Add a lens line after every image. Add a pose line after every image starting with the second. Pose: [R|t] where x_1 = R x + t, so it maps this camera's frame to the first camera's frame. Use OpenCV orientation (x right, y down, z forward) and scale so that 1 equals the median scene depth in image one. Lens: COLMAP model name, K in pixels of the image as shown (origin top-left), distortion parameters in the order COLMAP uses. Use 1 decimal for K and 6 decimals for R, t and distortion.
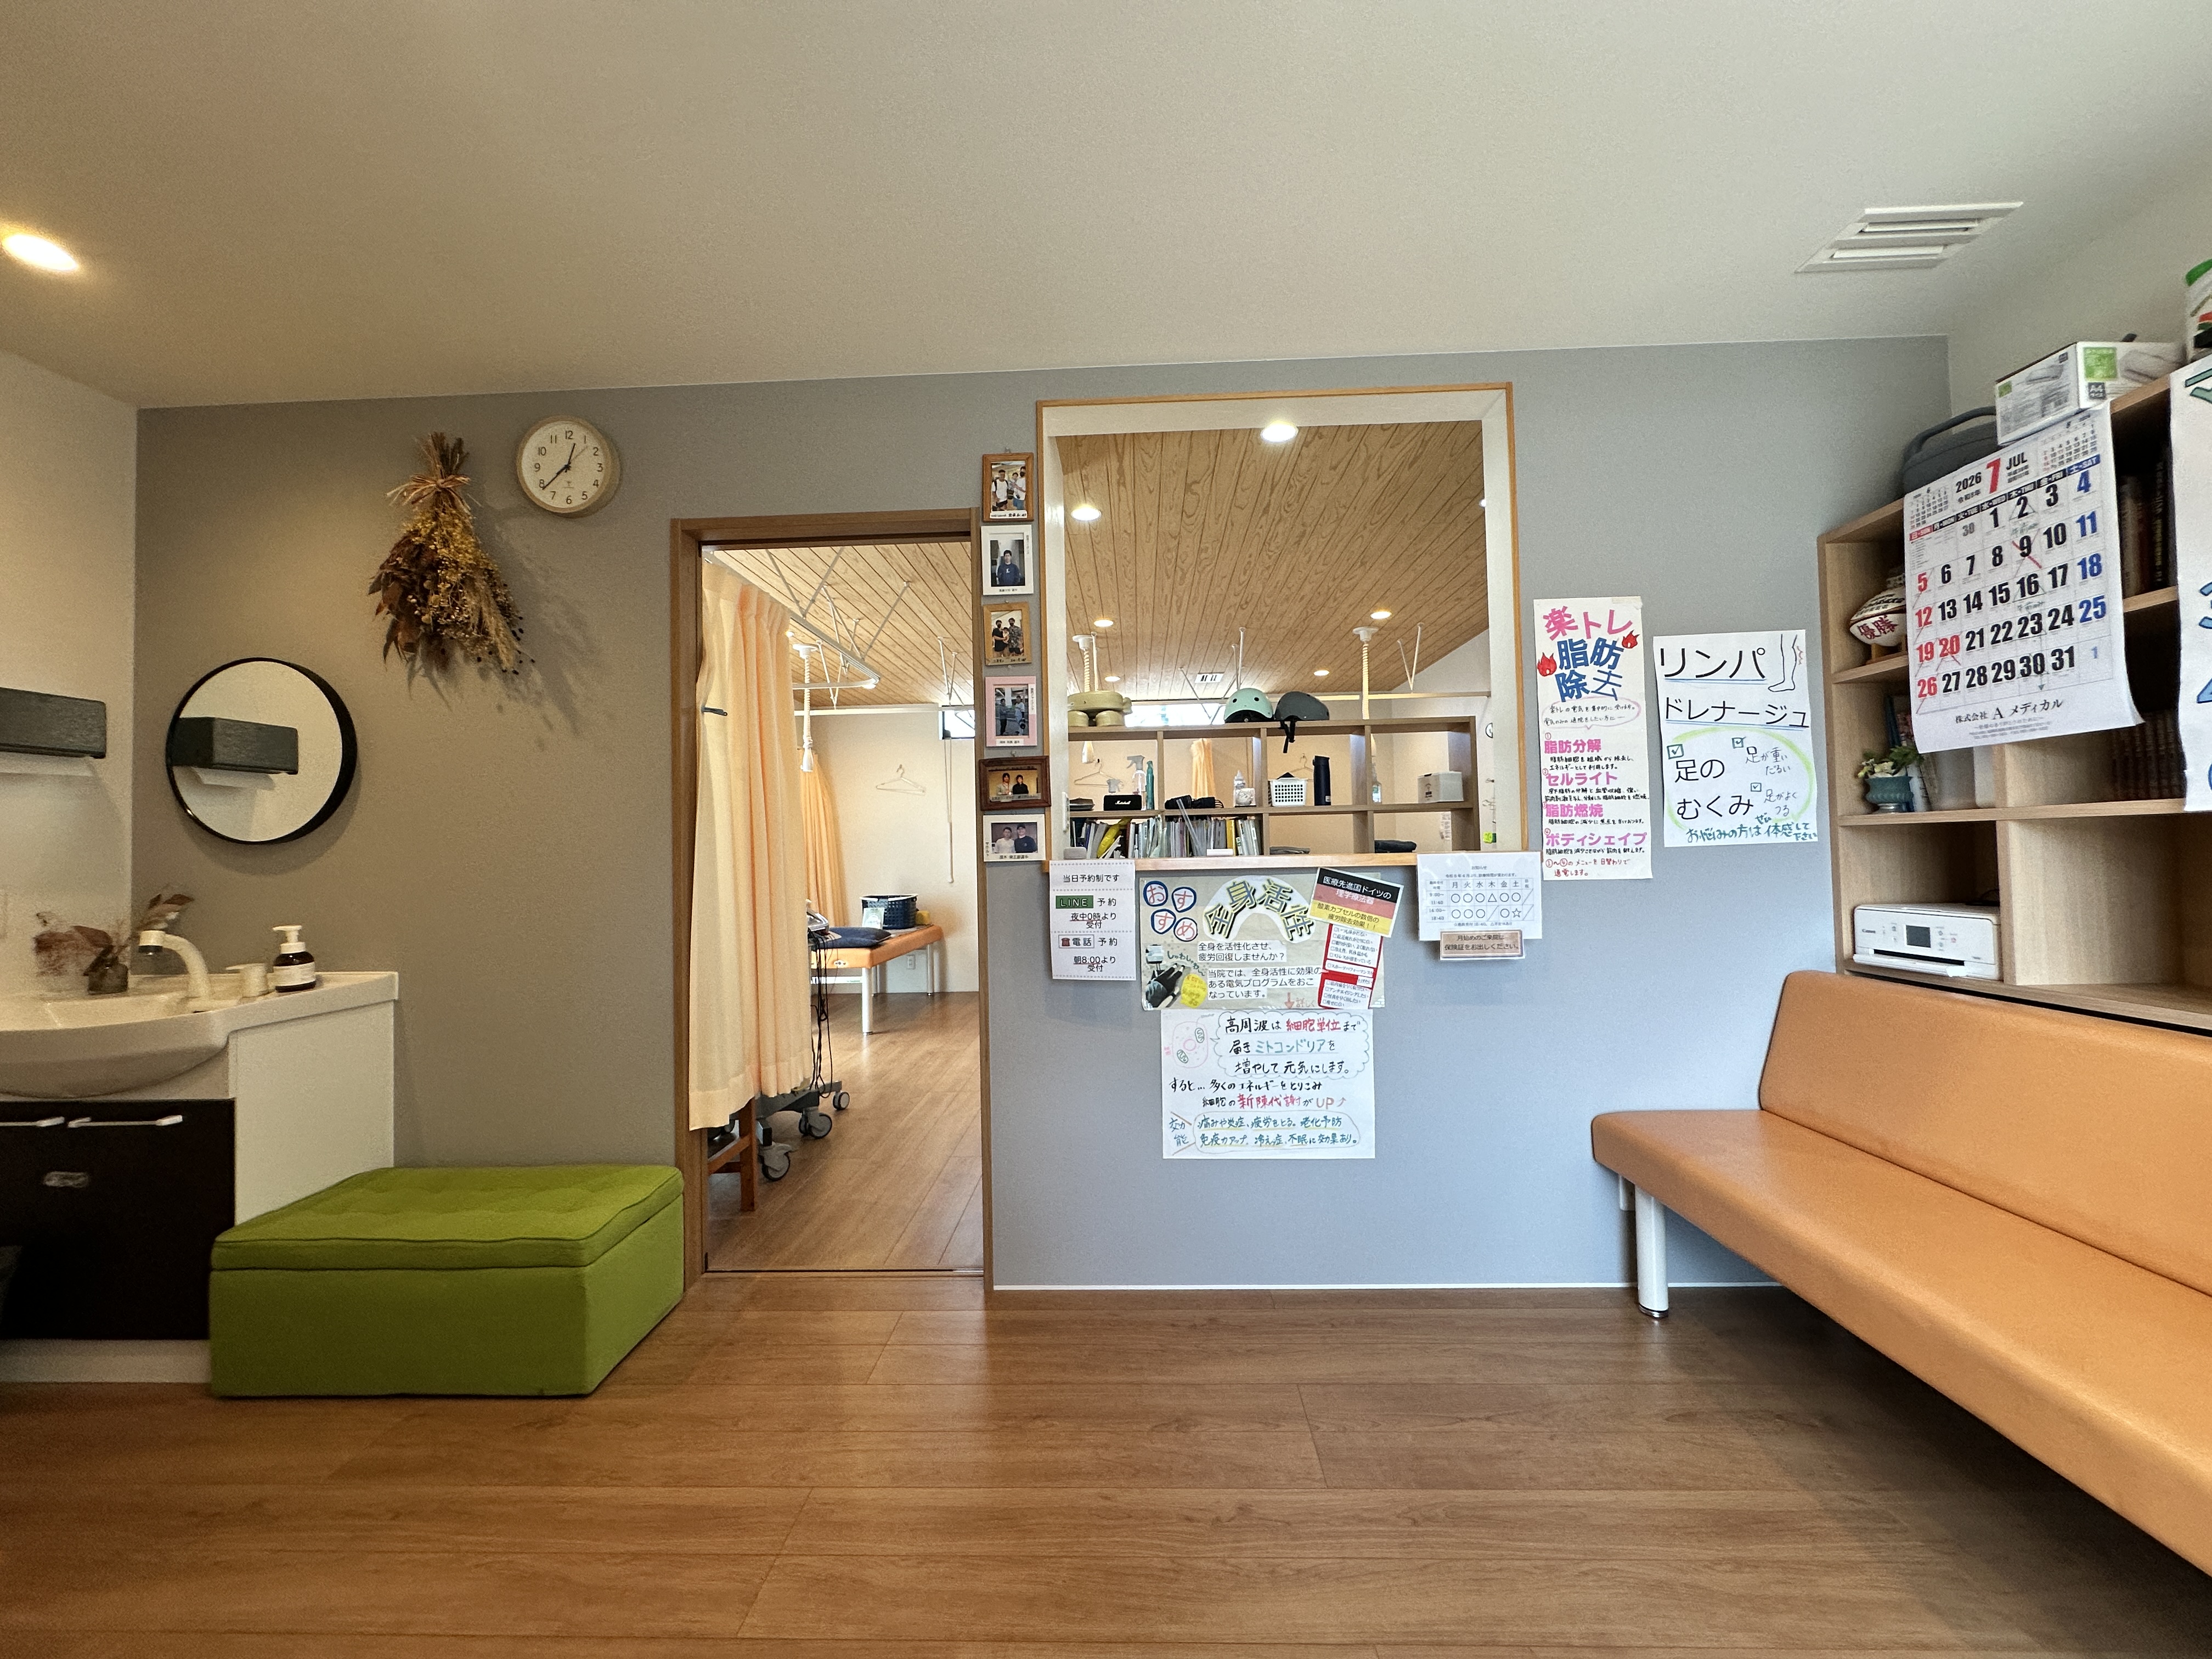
lens RADIAL K [[885.0, 0, 1114.4], [0, 885.0, 825.6], [0, 0, 1]] dist [-0.005813, 0.001521]
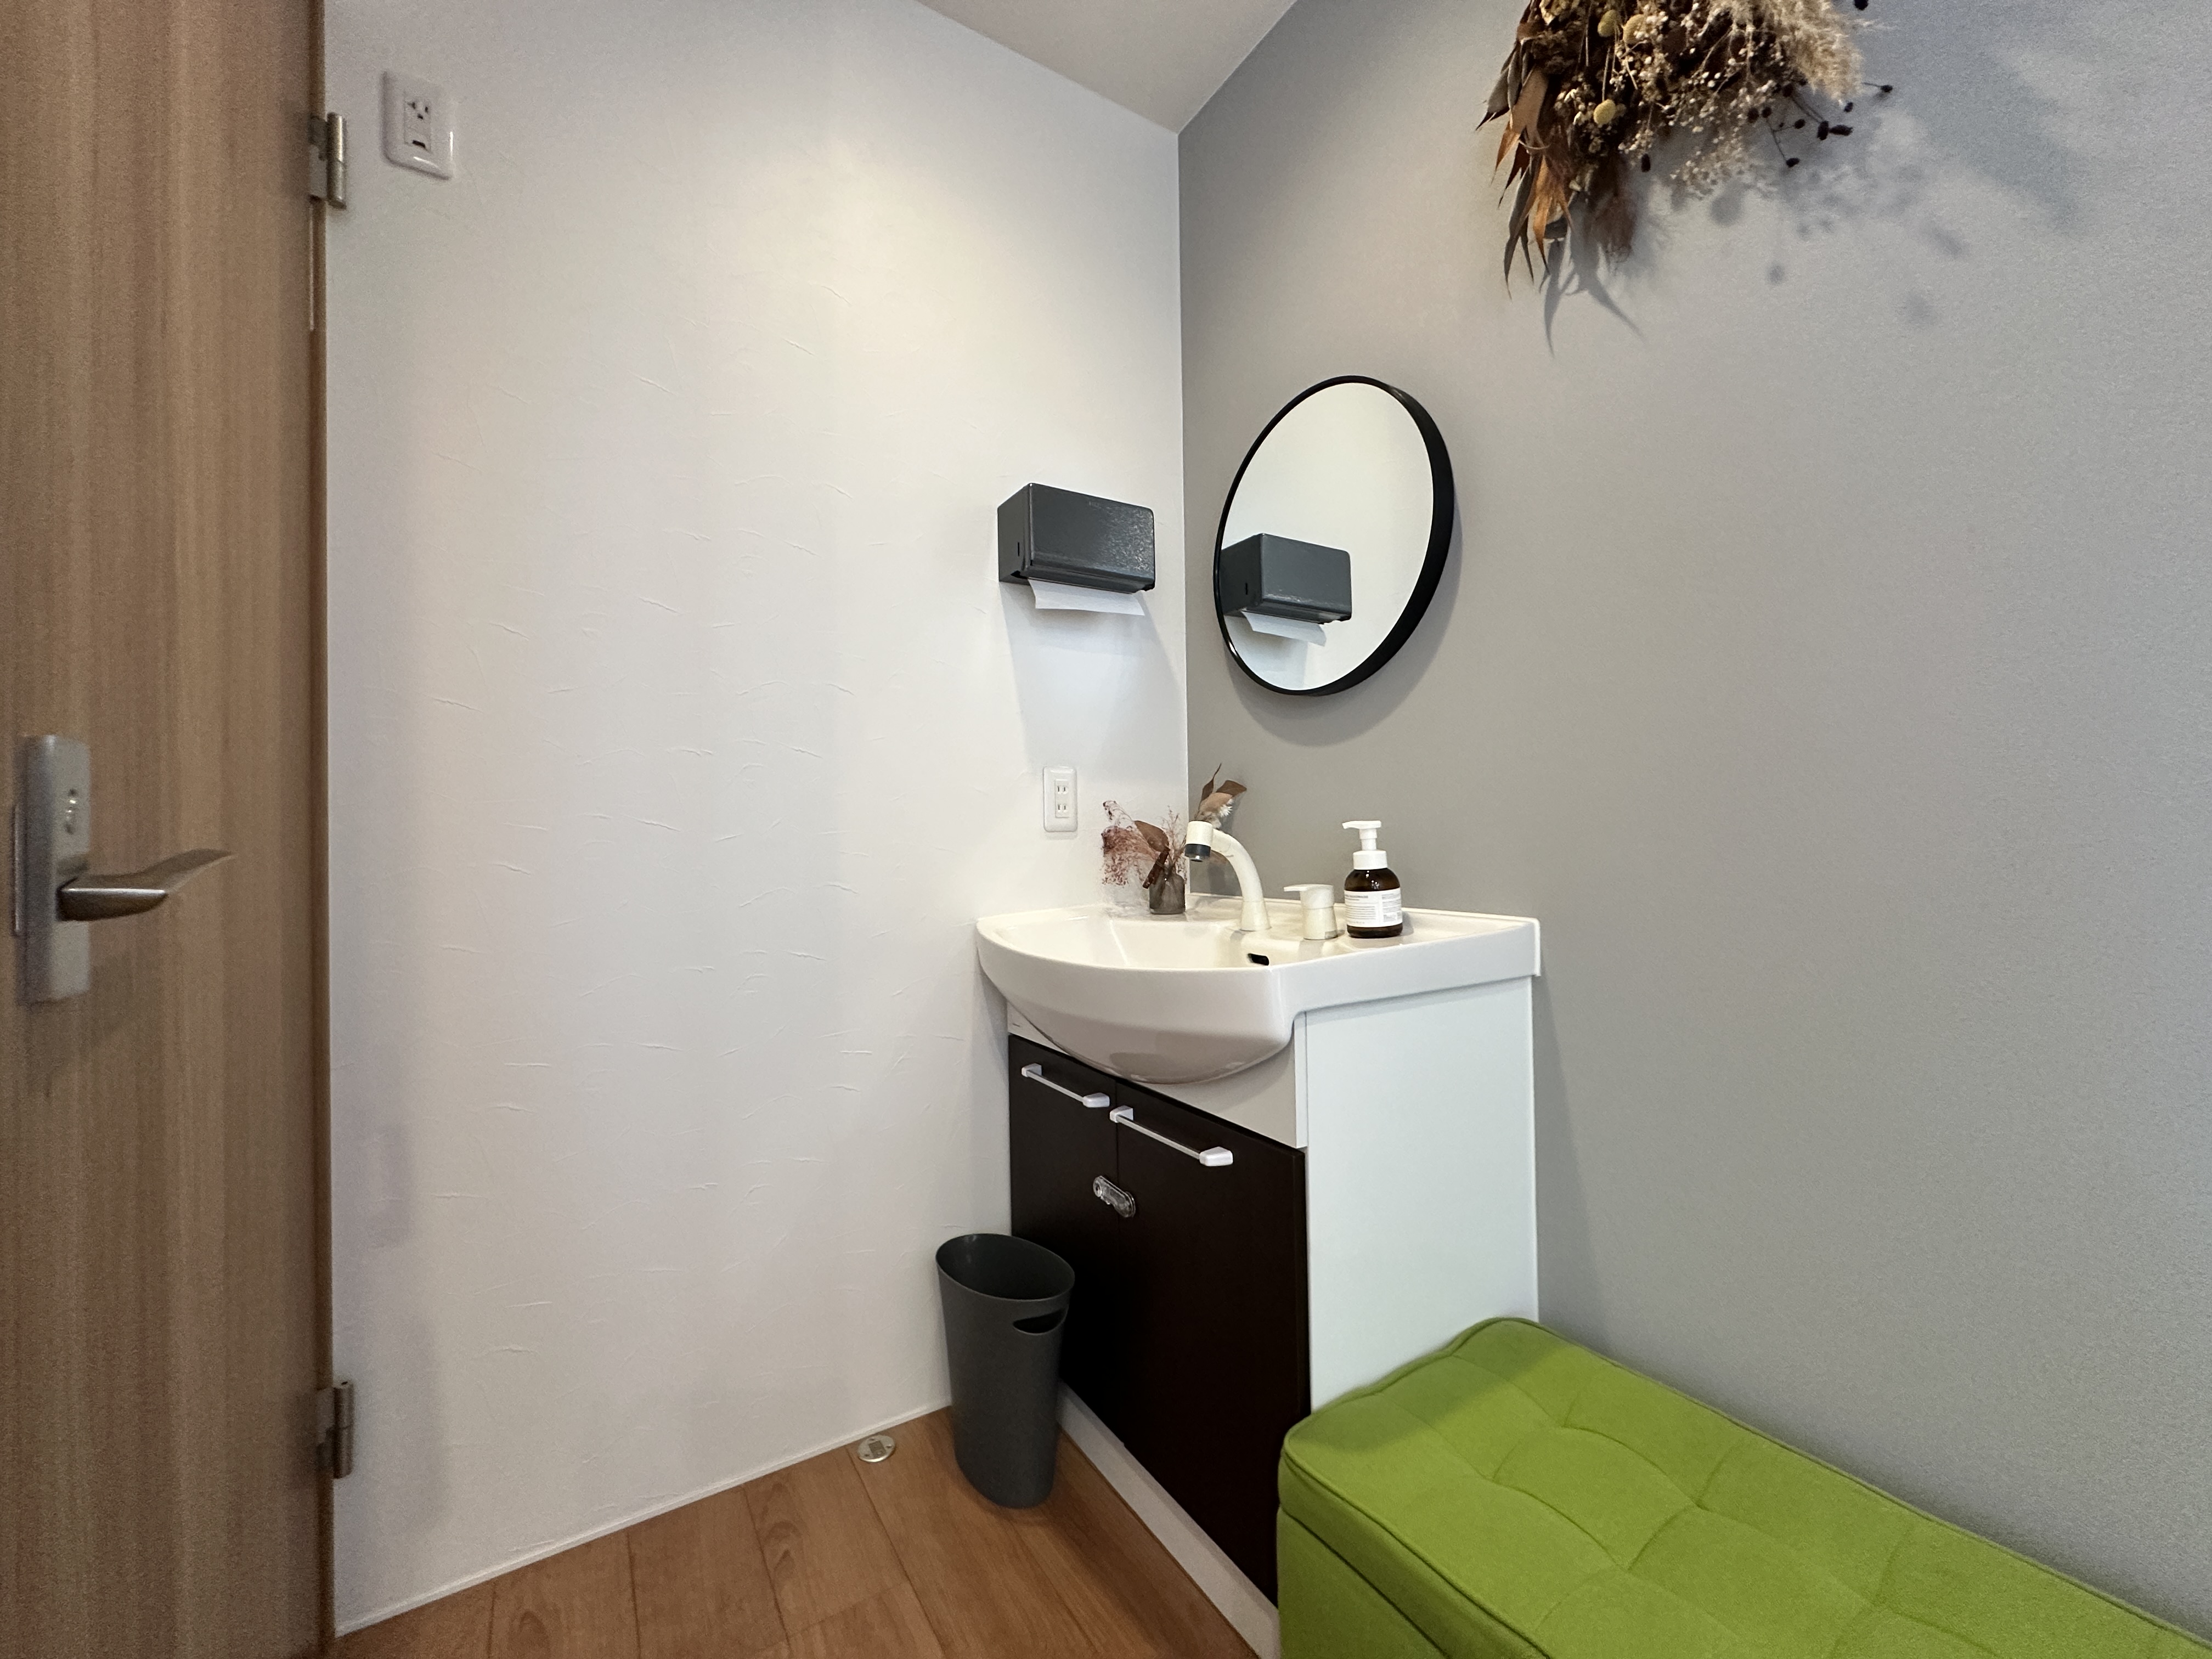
lens RADIAL K [[885.0, 0, 1108.5], [0, 885.0, 828.2], [0, 0, 1]] dist [-0.005813, 0.001521]
pose [[0.561505, 0.003434, -0.827466, -0.561153], [0.026376, 0.999409, 0.022046, 0.101596], [0.827053, -0.034204, 0.561082, 0.548947]]
